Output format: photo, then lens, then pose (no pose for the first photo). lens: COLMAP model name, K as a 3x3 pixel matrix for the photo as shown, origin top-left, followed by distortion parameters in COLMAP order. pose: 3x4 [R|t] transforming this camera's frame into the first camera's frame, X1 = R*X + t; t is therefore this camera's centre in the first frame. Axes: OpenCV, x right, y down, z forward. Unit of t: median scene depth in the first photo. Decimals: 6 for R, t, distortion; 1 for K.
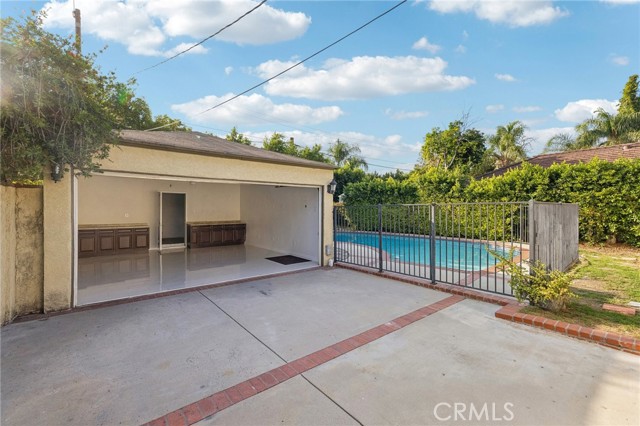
lens RADIAL K [[269.3, 0, 324.4], [0, 269.3, 207.5], [0, 0, 1]] dist [0.001249, 0.000120]
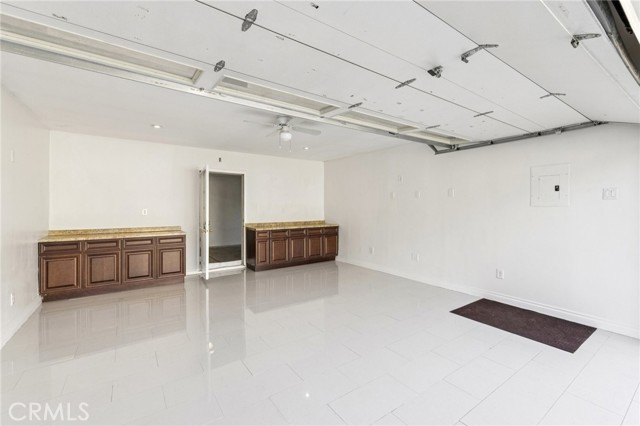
lens RADIAL K [[269.3, 0, 324.4], [0, 269.3, 207.5], [0, 0, 1]] dist [0.001249, 0.000120]
pose [[0.995692, -0.002237, -0.092692, -0.298378], [0.003046, 0.999959, 0.008586, 0.015371], [0.092669, -0.008831, 0.995658, 0.452660]]
